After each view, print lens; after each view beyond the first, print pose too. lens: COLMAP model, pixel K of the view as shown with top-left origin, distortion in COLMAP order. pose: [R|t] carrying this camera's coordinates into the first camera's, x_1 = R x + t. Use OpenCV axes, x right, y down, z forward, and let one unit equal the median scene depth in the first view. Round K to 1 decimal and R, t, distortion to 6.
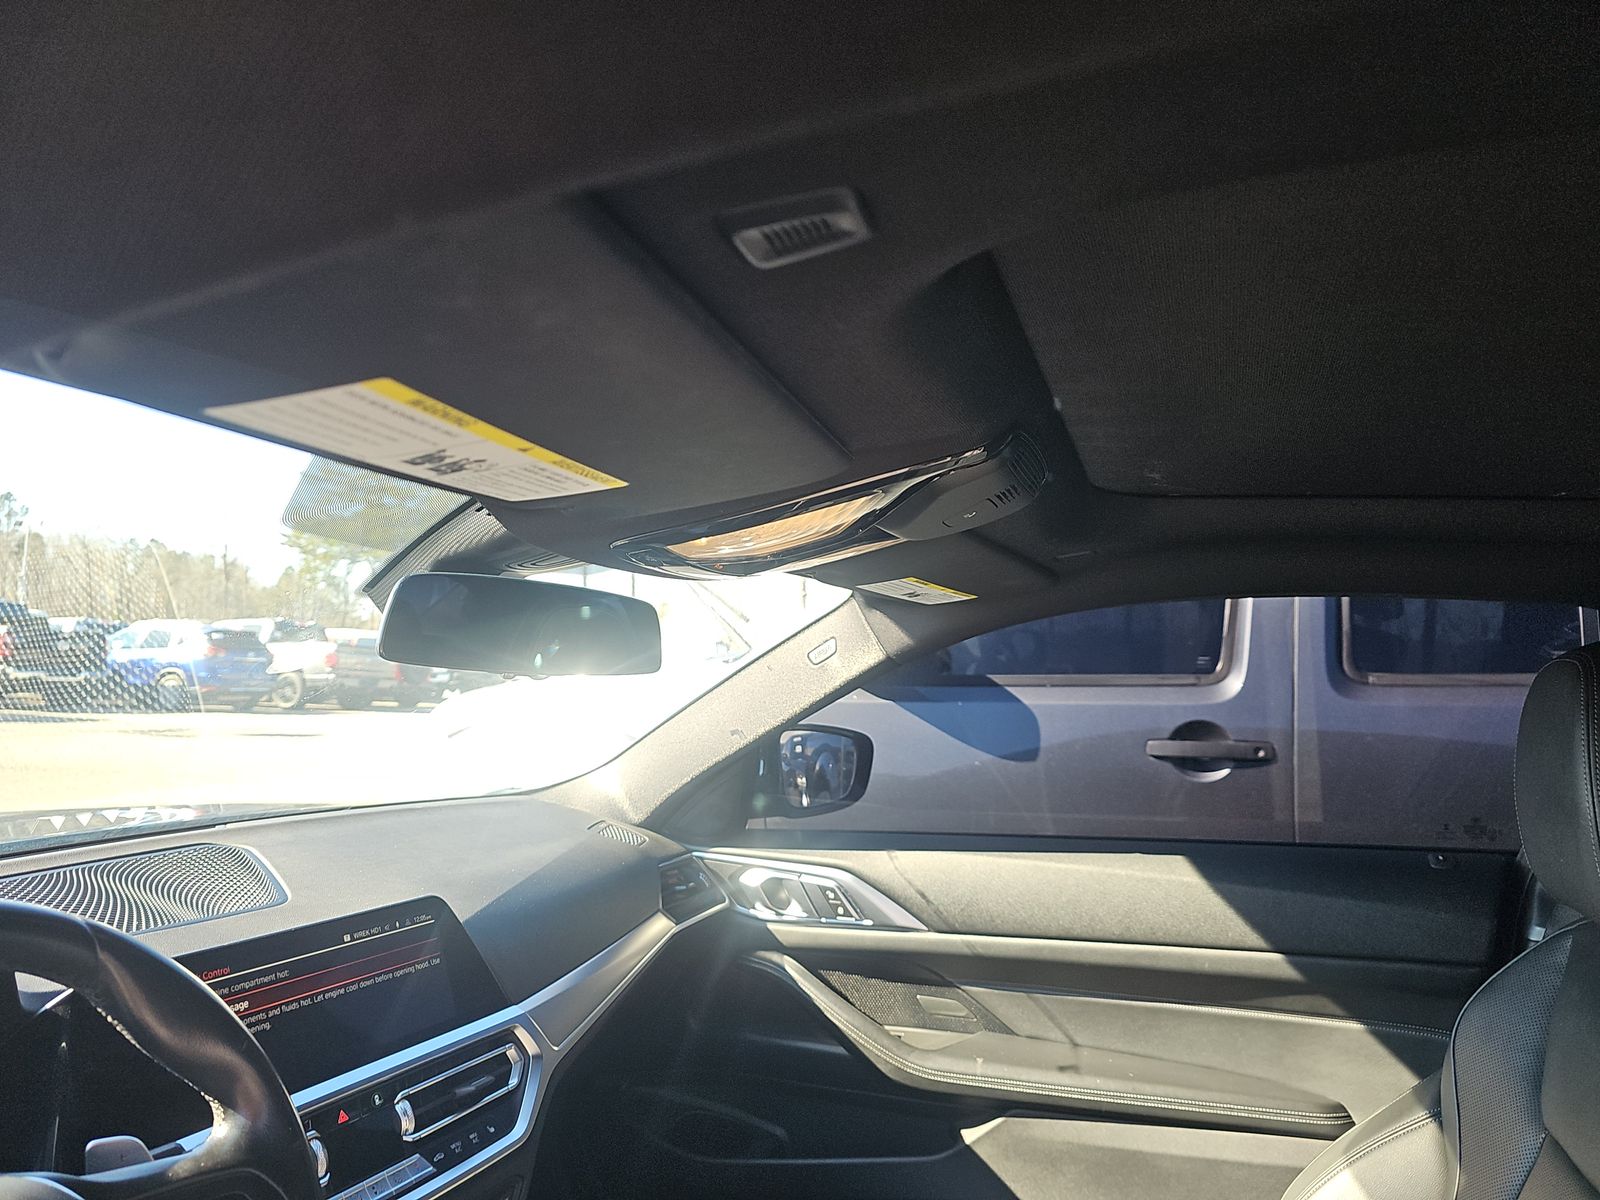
lens RADIAL K [[1065.4, 0, 800.0], [0, 1065.4, 600.0], [0, 0, 1]] dist [0.019825, -0.000085]
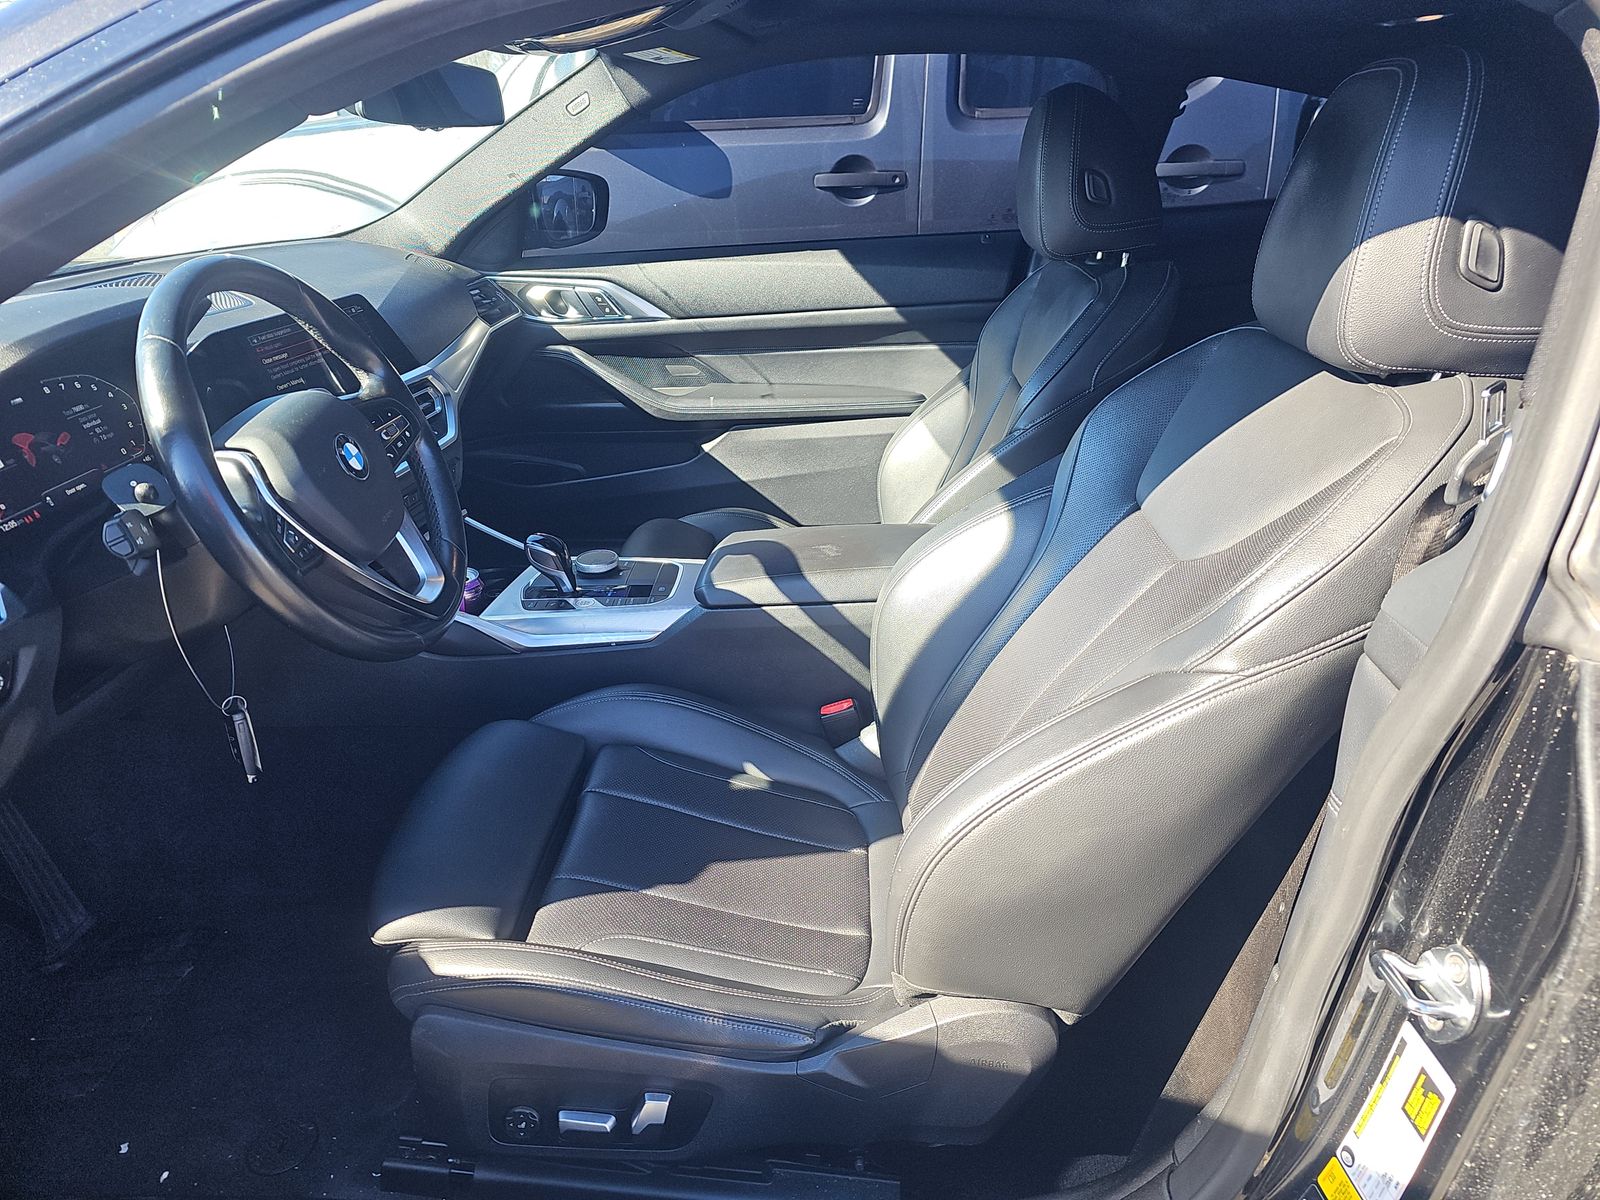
lens RADIAL K [[1064.4, 0, 800.0], [0, 1064.4, 600.0], [0, 0, 1]] dist [0.058607, -0.000280]
pose [[0.954670, -0.148095, 0.258210, -0.141375], [0.010139, 0.883126, 0.469027, -0.030456], [-0.297493, -0.445148, 0.844595, -0.437255]]
